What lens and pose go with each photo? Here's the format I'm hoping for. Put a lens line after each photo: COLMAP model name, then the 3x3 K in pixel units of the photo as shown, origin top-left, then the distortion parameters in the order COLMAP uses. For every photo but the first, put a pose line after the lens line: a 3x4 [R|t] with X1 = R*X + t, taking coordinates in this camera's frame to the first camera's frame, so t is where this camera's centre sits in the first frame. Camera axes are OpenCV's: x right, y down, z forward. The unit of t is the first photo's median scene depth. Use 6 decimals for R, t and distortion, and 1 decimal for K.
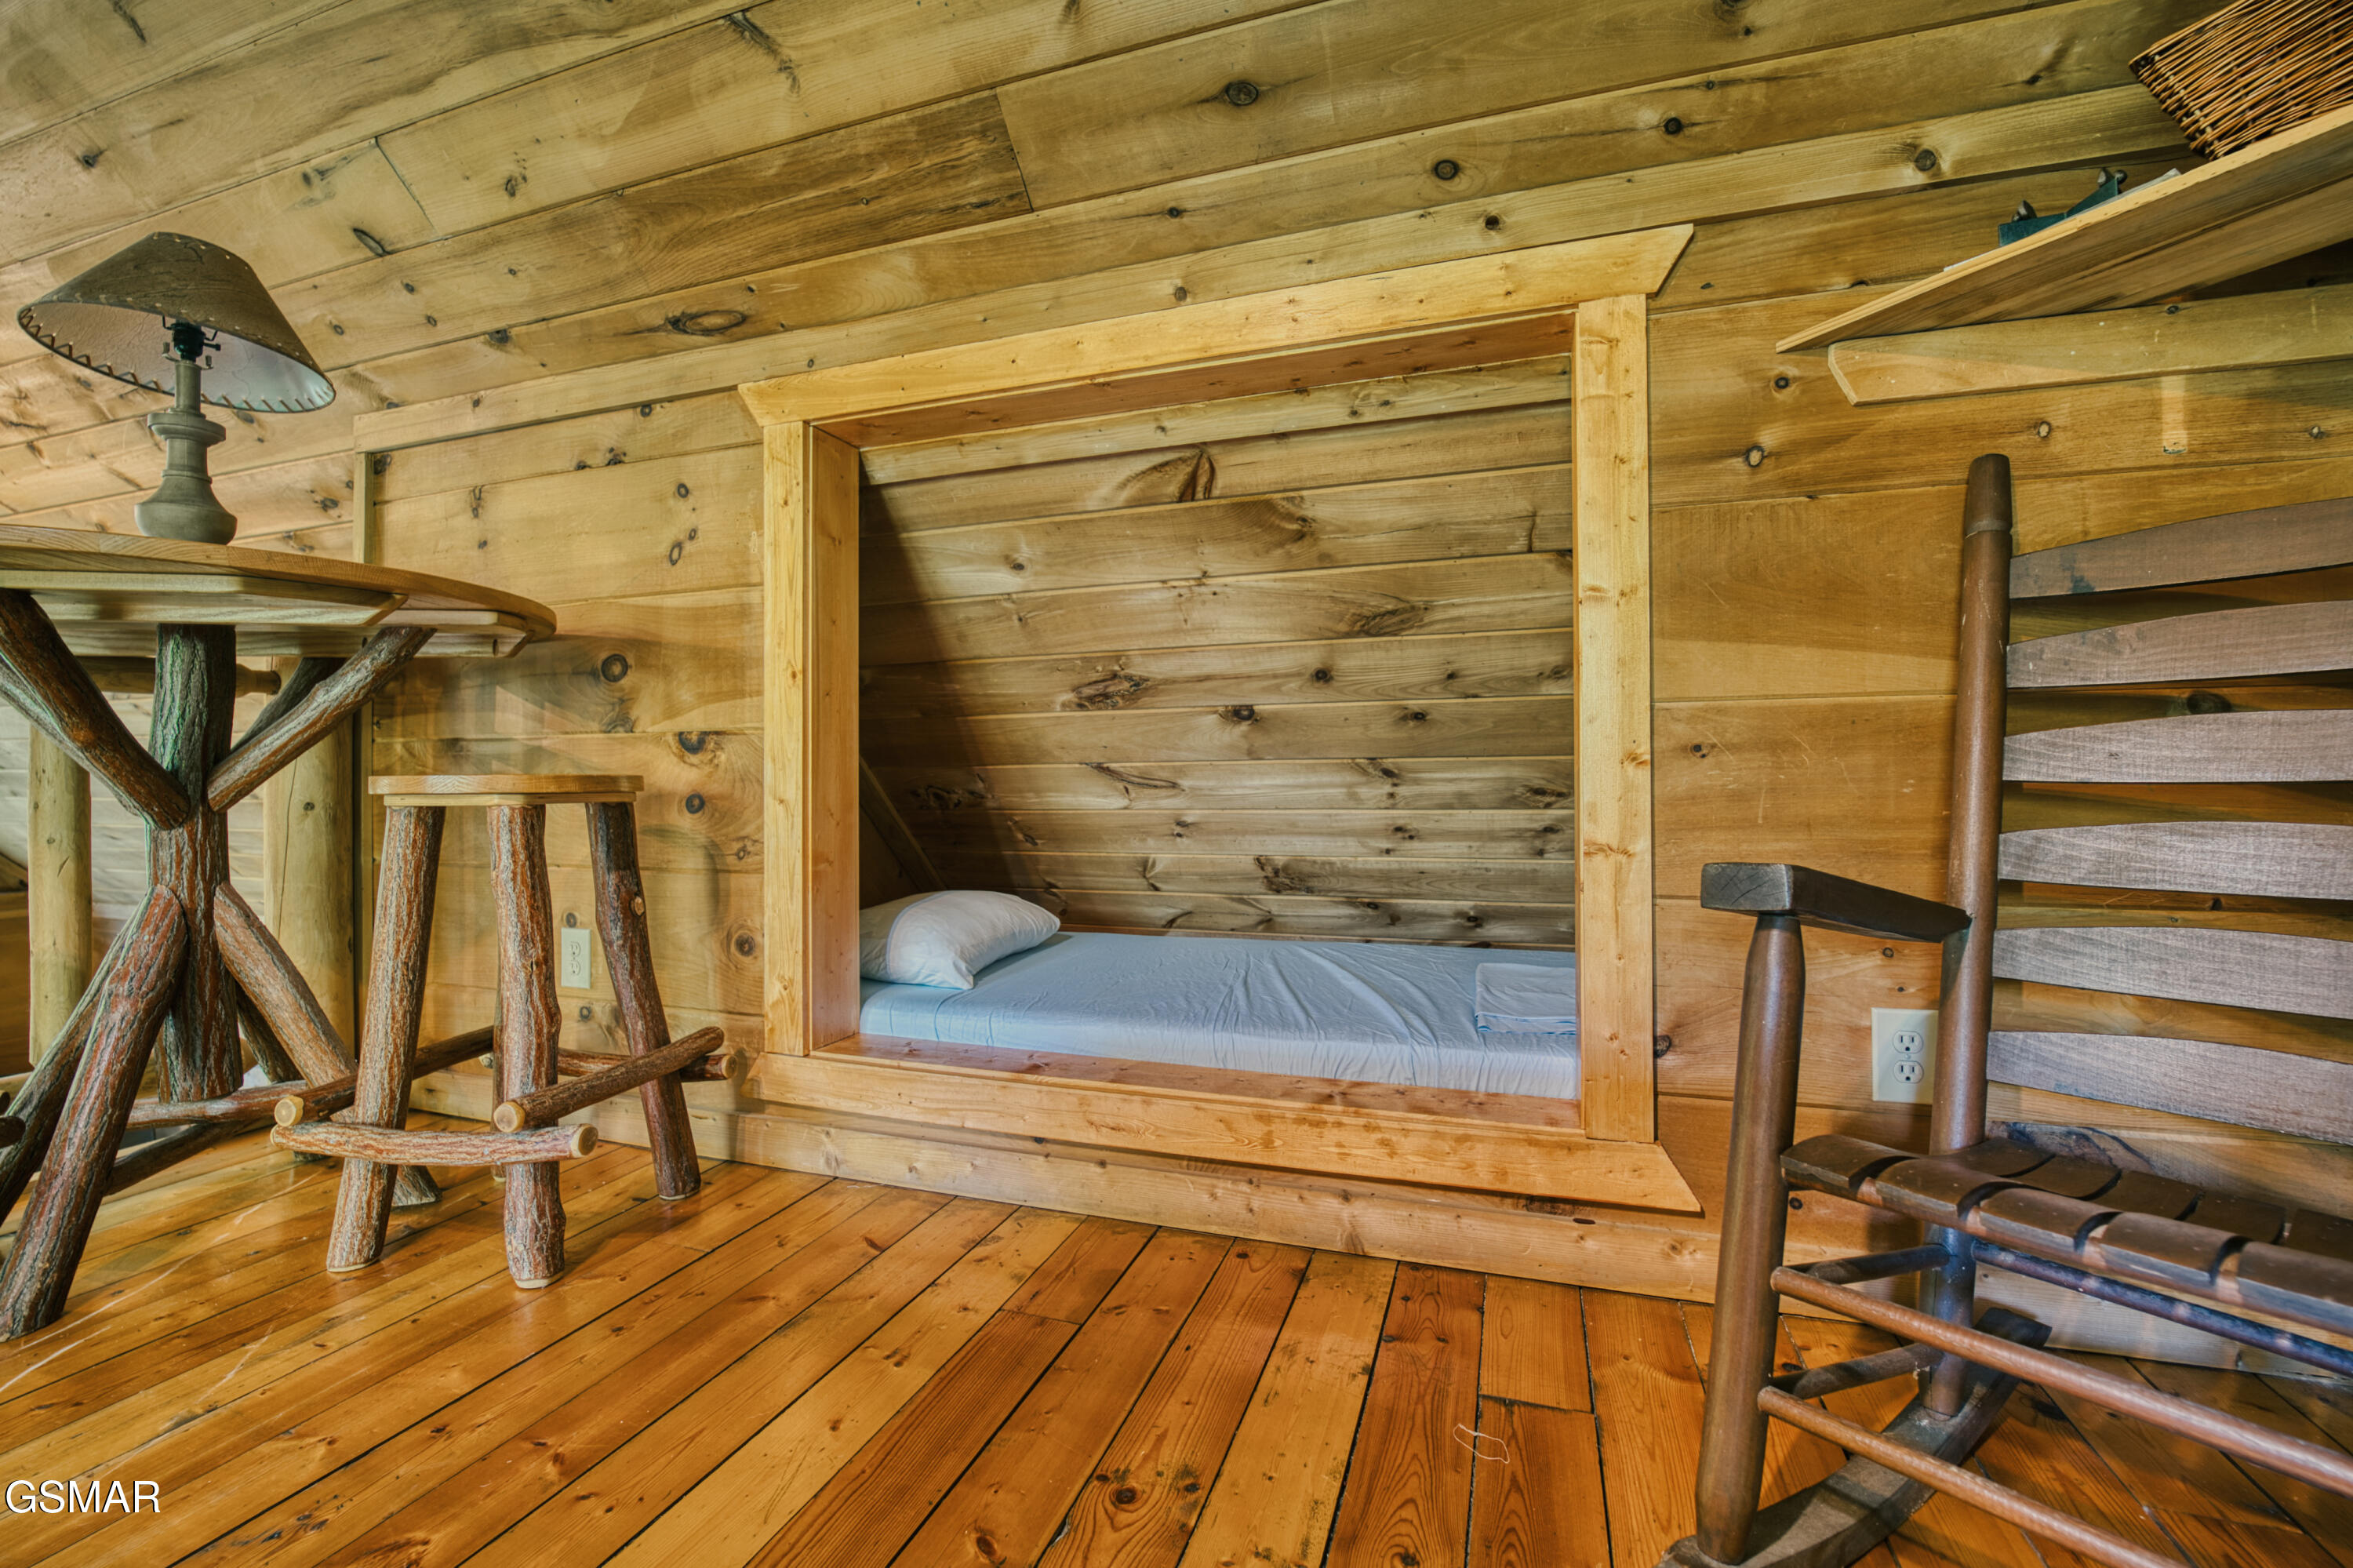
lens RADIAL K [[988.9, 0, 1199.4], [0, 988.9, 779.4], [0, 0, 1]] dist [-0.021798, 0.000714]
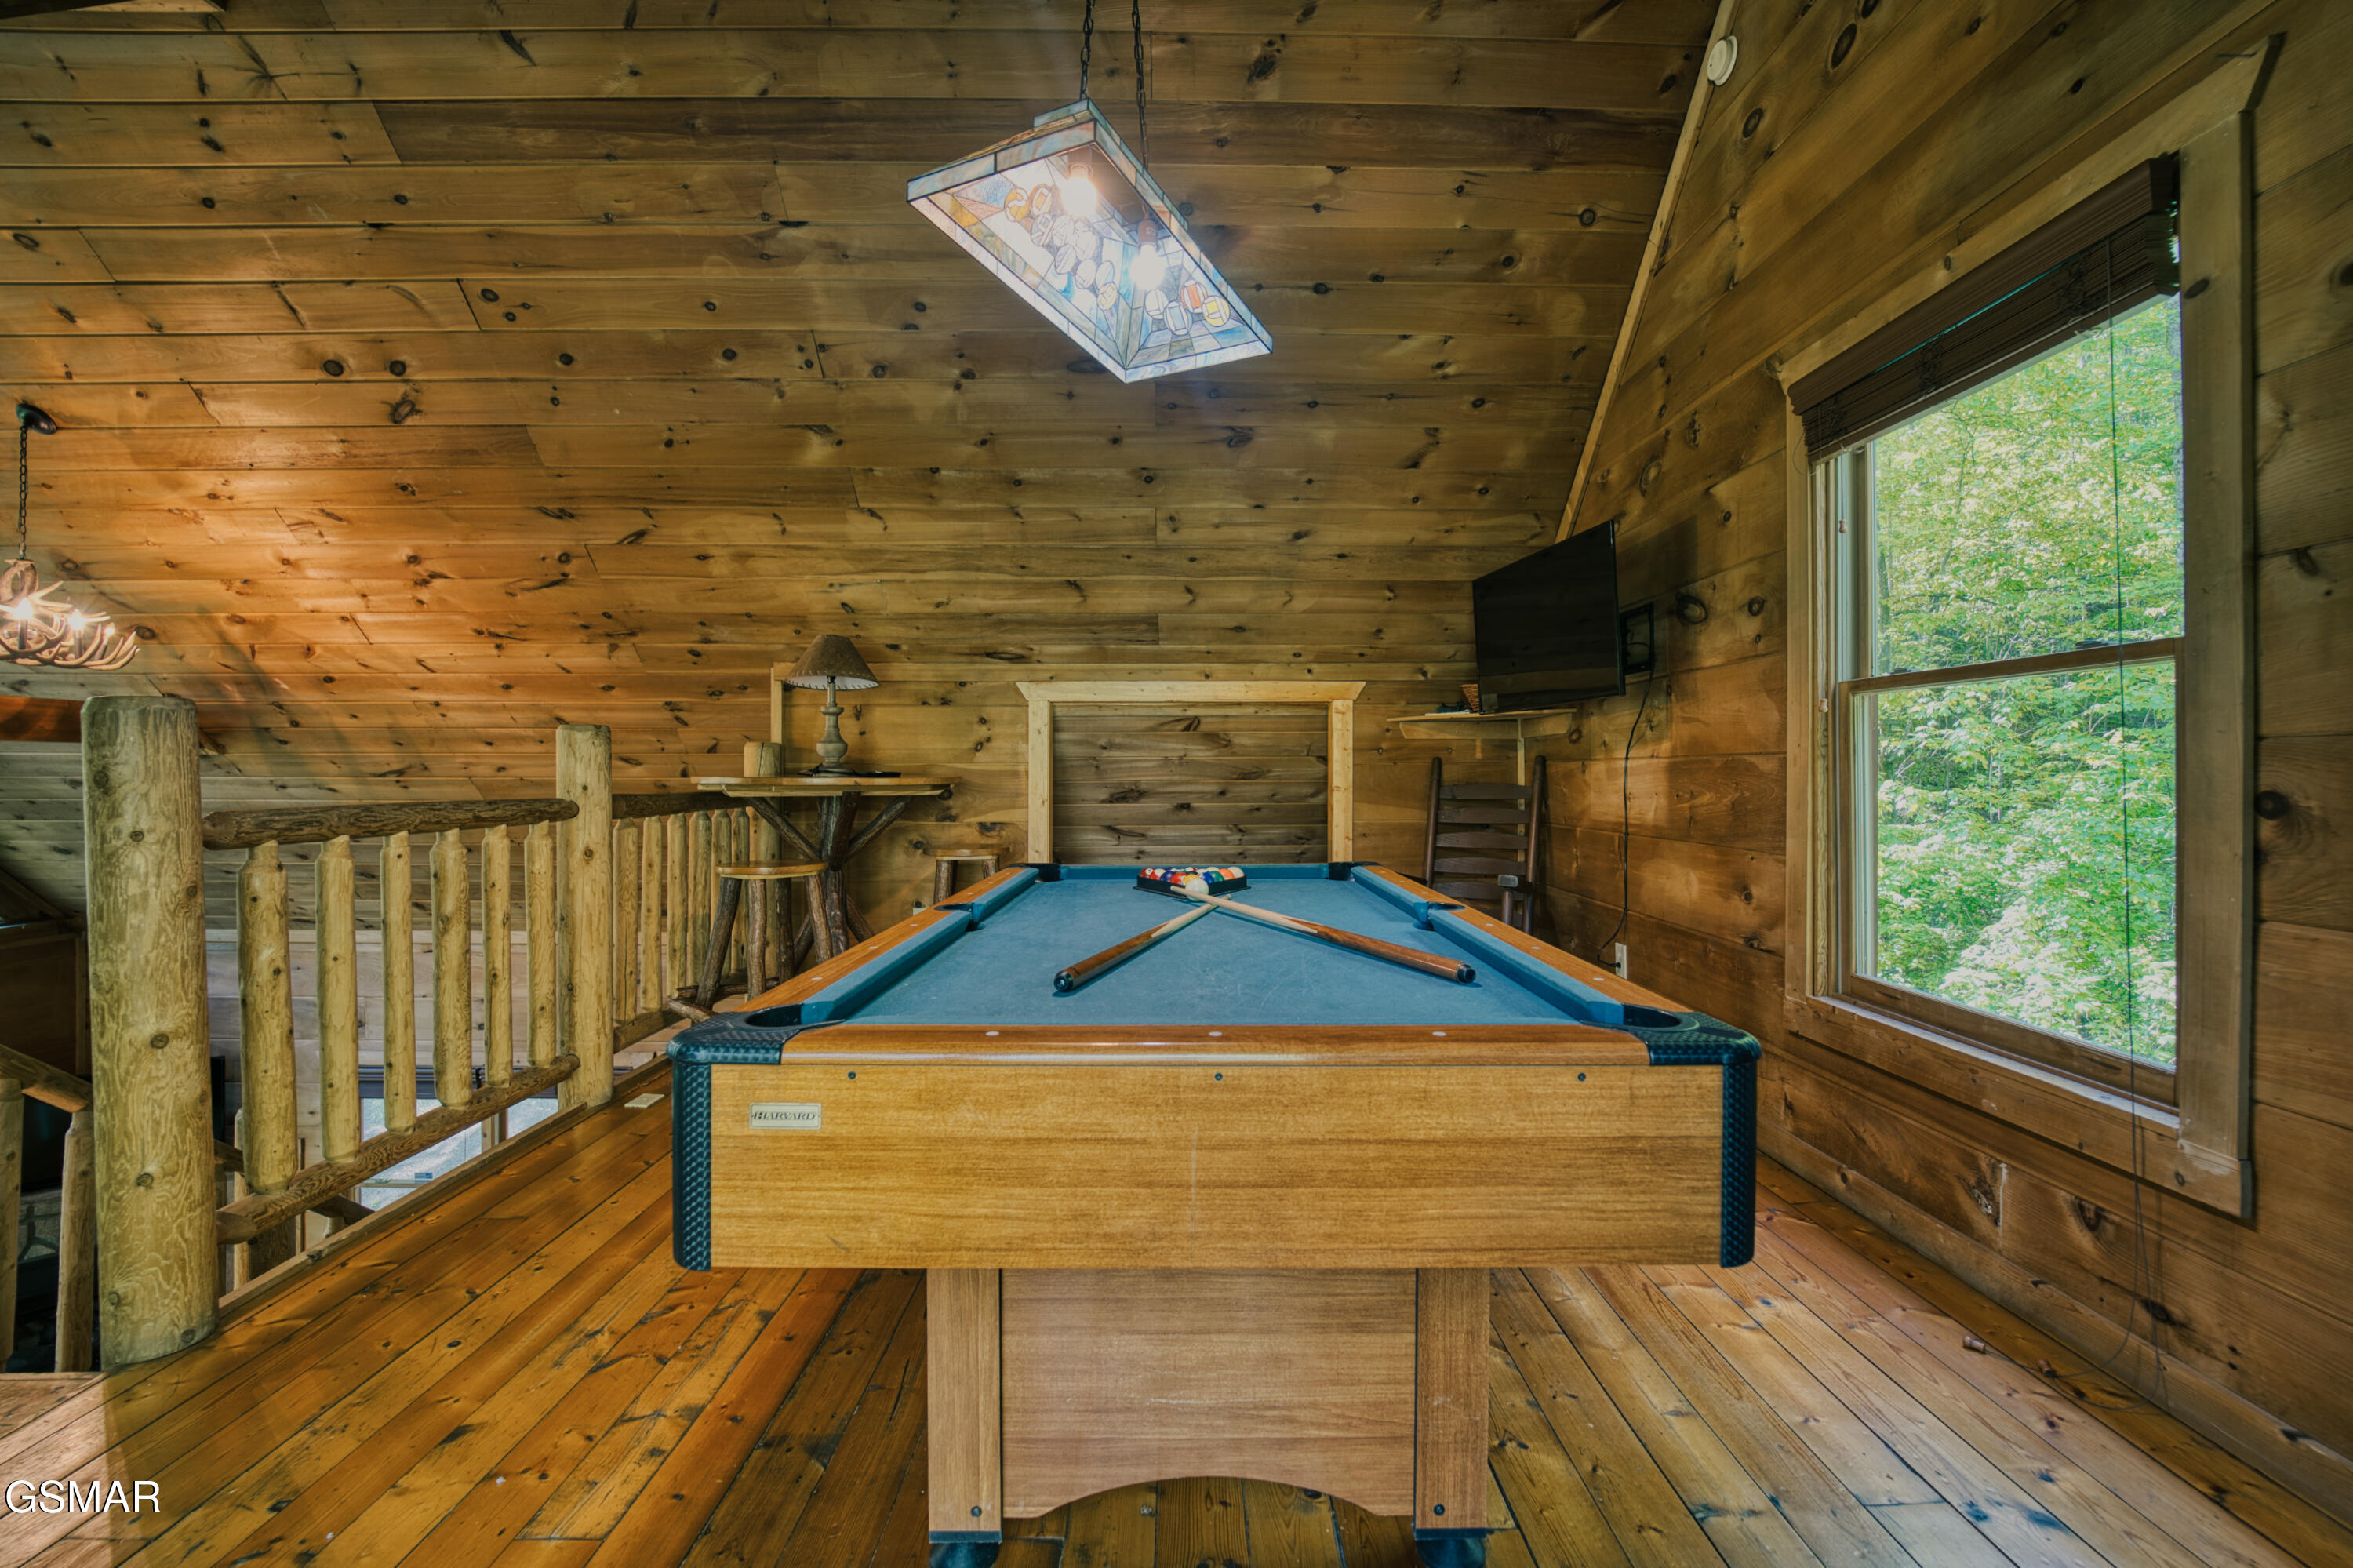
lens RADIAL K [[988.9, 0, 1192.1], [0, 988.9, 777.2], [0, 0, 1]] dist [-0.021798, 0.000714]
pose [[0.942605, 0.004969, 0.333873, -0.895547], [-0.005031, 0.999987, -0.000680, -0.166622], [-0.333872, -0.001038, 0.942618, -1.510283]]
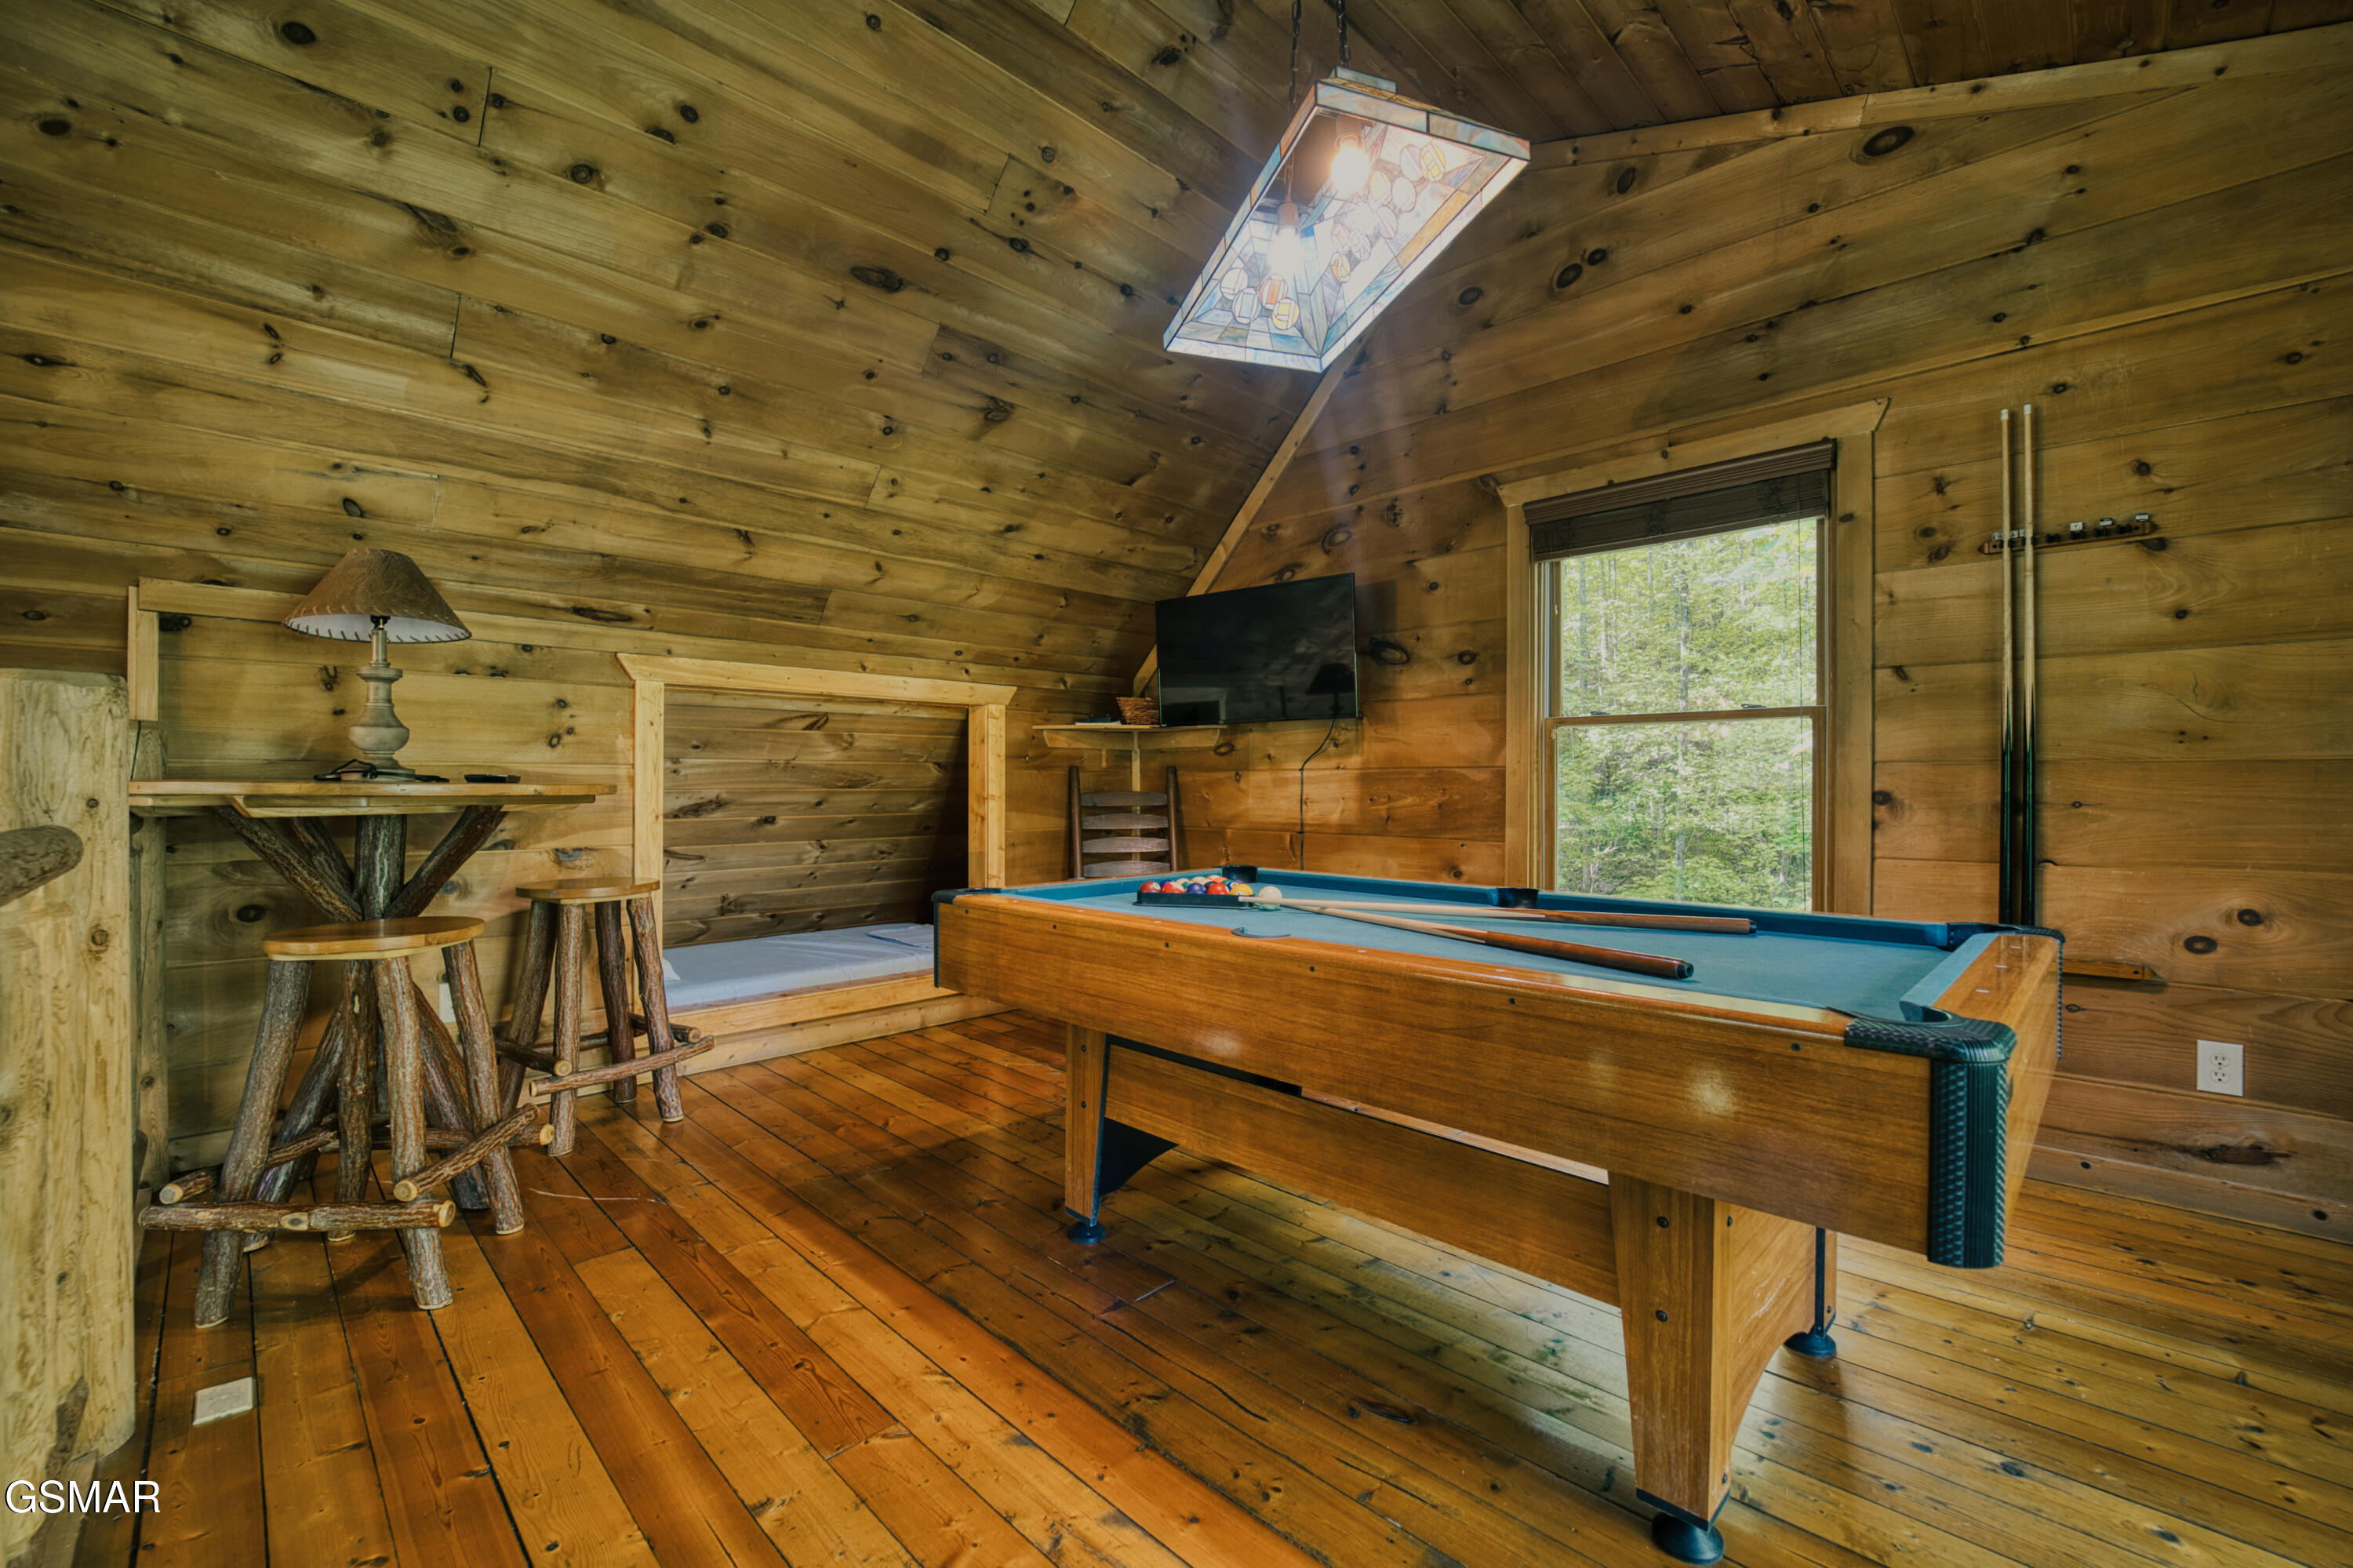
lens RADIAL K [[988.9, 0, 1198.9], [0, 988.9, 785.9], [0, 0, 1]] dist [-0.021798, 0.000714]
pose [[0.426441, 0.006881, 0.904489, -1.660102], [-0.002790, 0.999976, -0.006292, -0.155071], [-0.904511, 0.000160, 0.426450, -0.731116]]
